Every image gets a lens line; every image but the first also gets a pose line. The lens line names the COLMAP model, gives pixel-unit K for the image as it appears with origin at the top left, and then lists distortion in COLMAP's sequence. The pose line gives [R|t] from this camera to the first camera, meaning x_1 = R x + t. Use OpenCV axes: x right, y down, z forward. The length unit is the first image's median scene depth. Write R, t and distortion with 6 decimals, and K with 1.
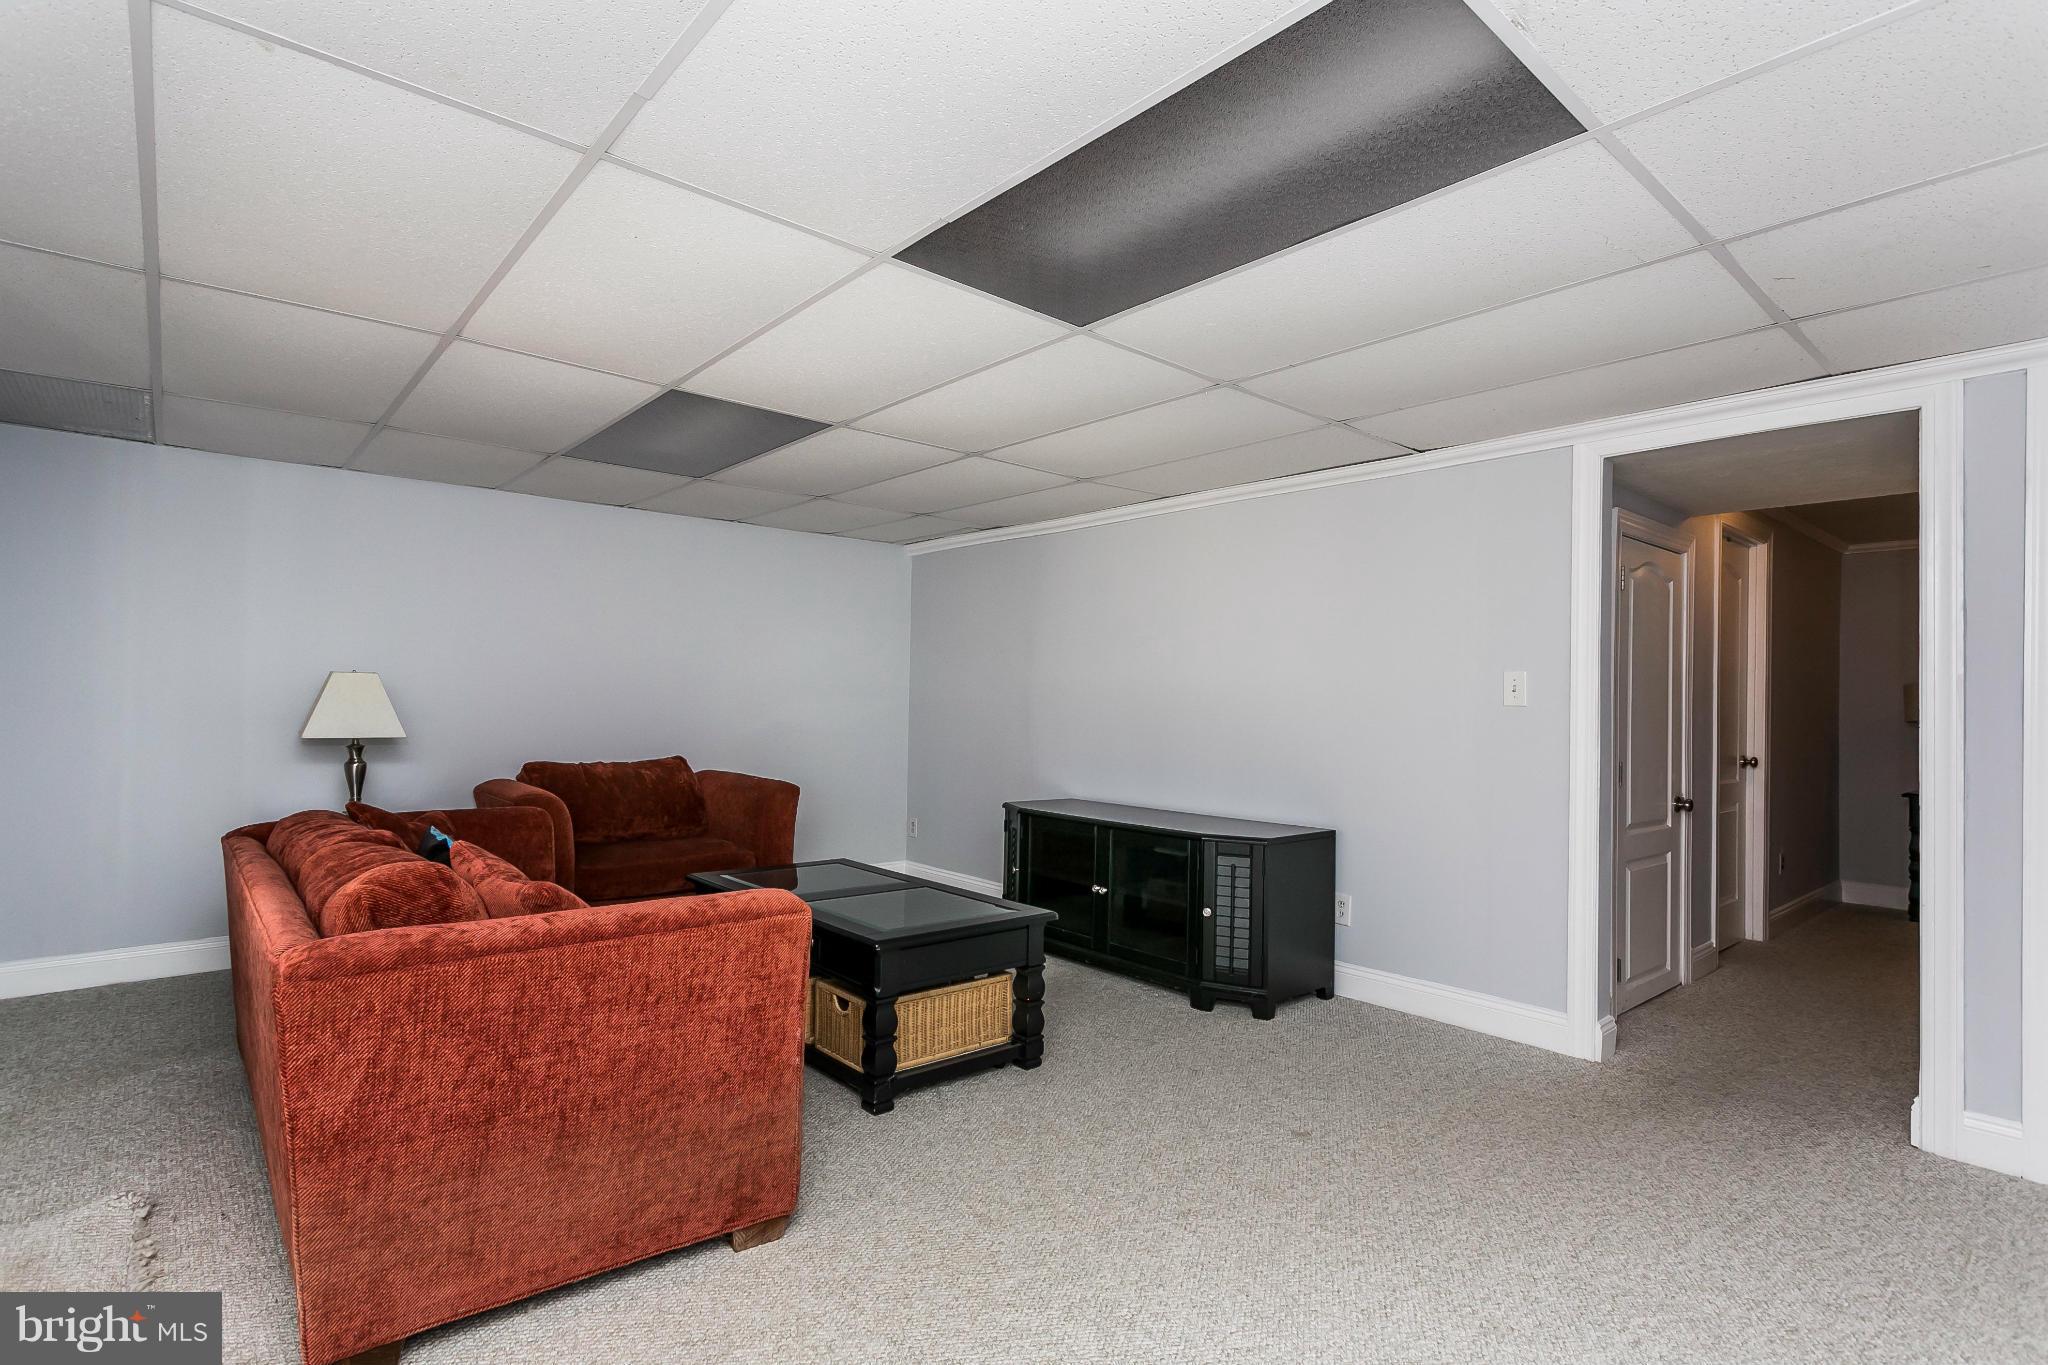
lens RADIAL K [[938.7, 0, 1020.3], [0, 938.7, 677.0], [0, 0, 1]] dist [-0.059572, -0.000226]
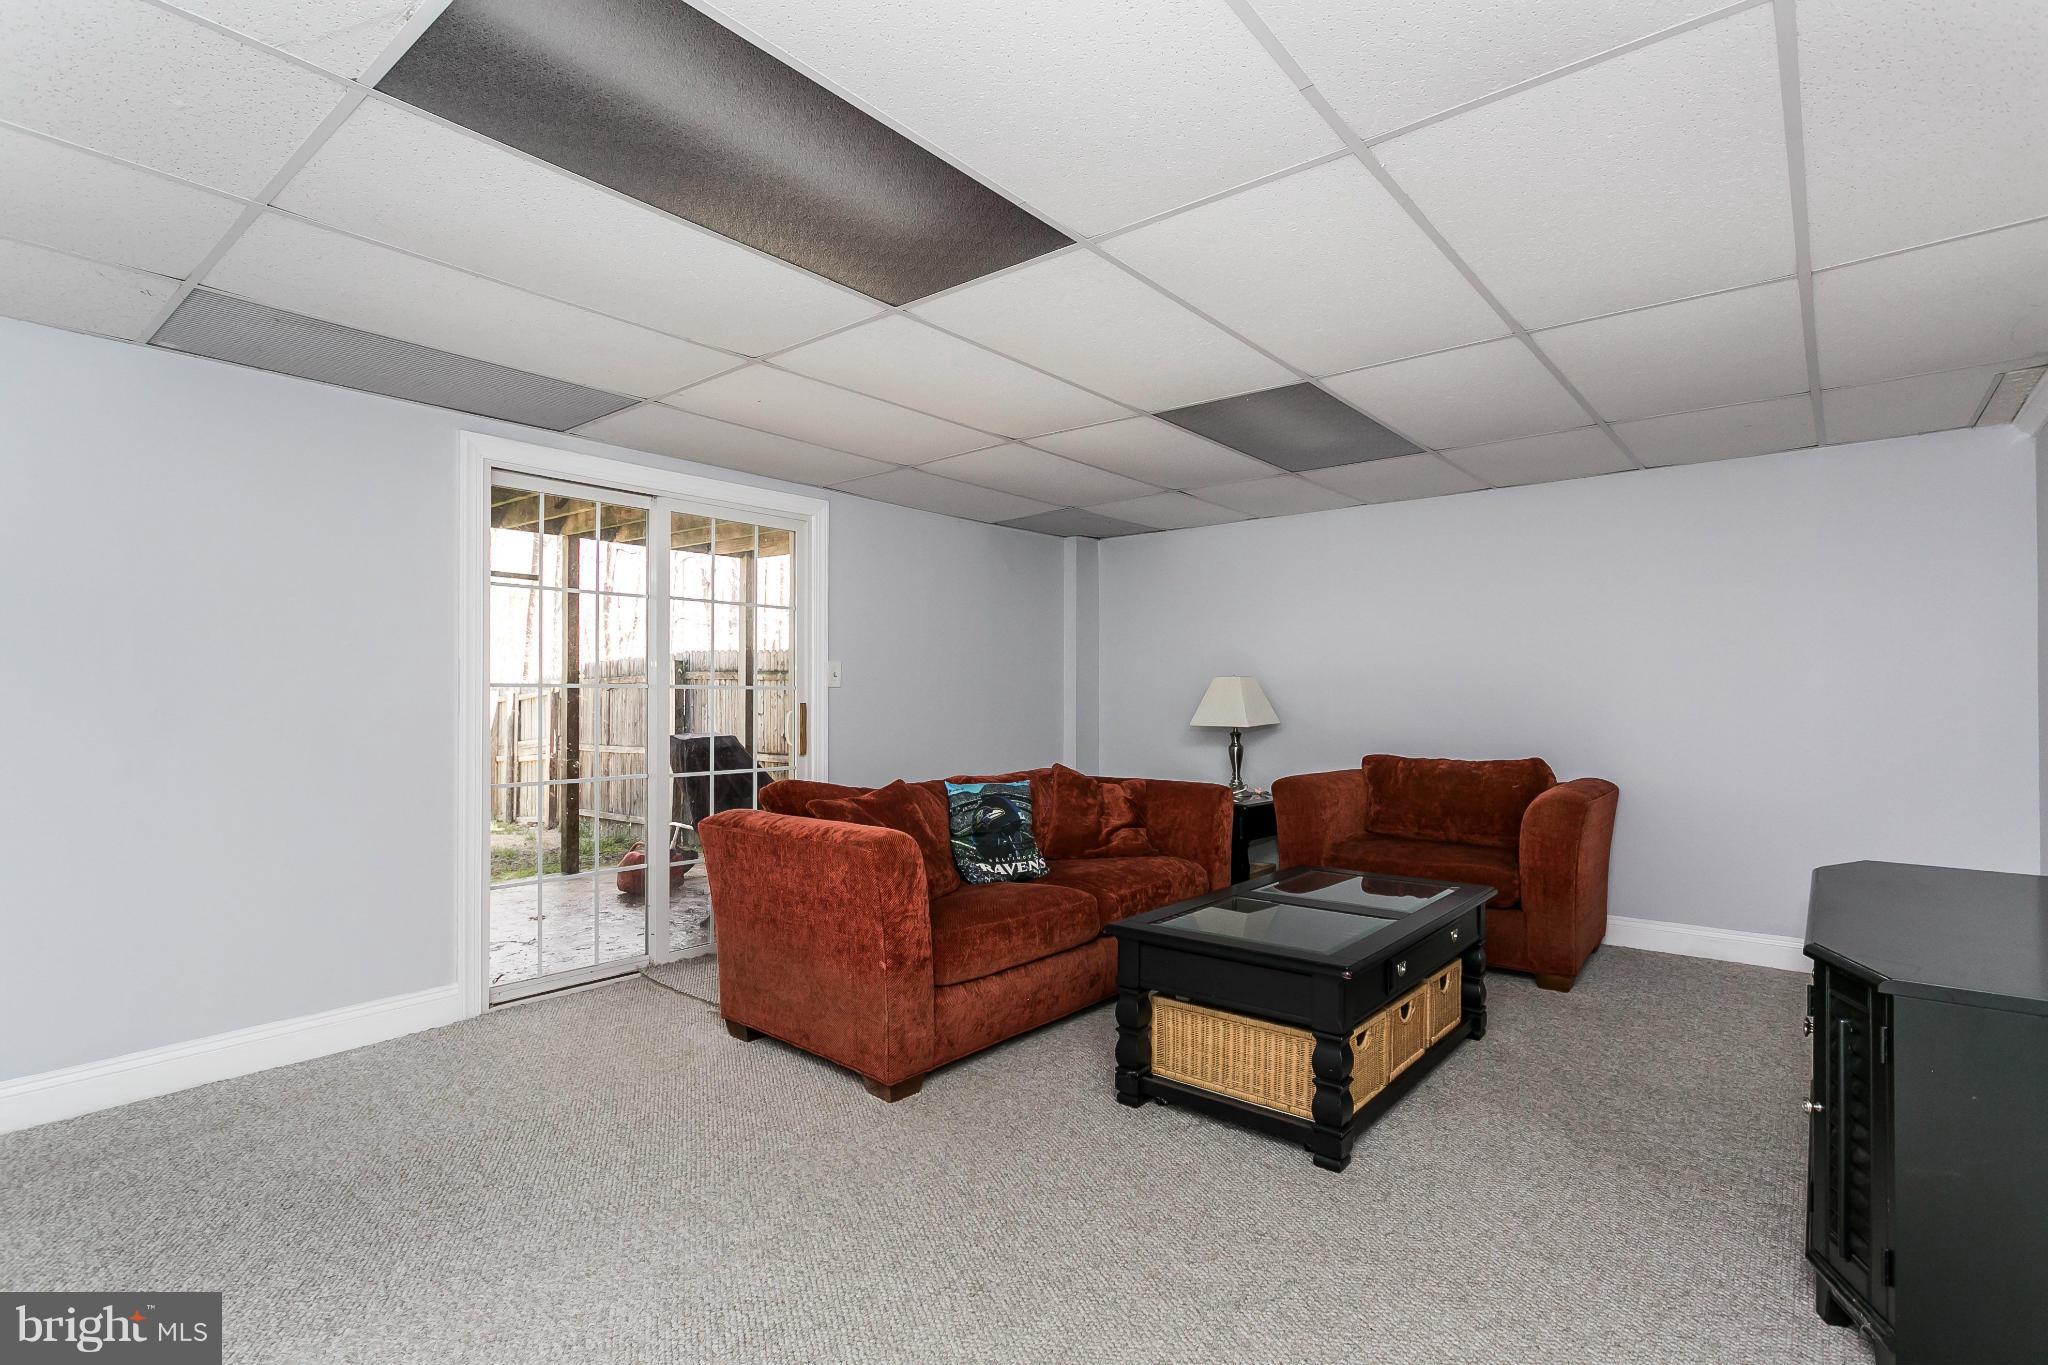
lens RADIAL K [[959.8, 0, 1011.6], [0, 959.8, 680.1], [0, 0, 1]] dist [-0.001006, -0.000244]
pose [[0.194183, -0.028265, -0.980558, 0.547606], [0.022889, 0.999443, -0.024276, 0.028961], [0.980698, -0.017730, 0.194722, 0.452177]]
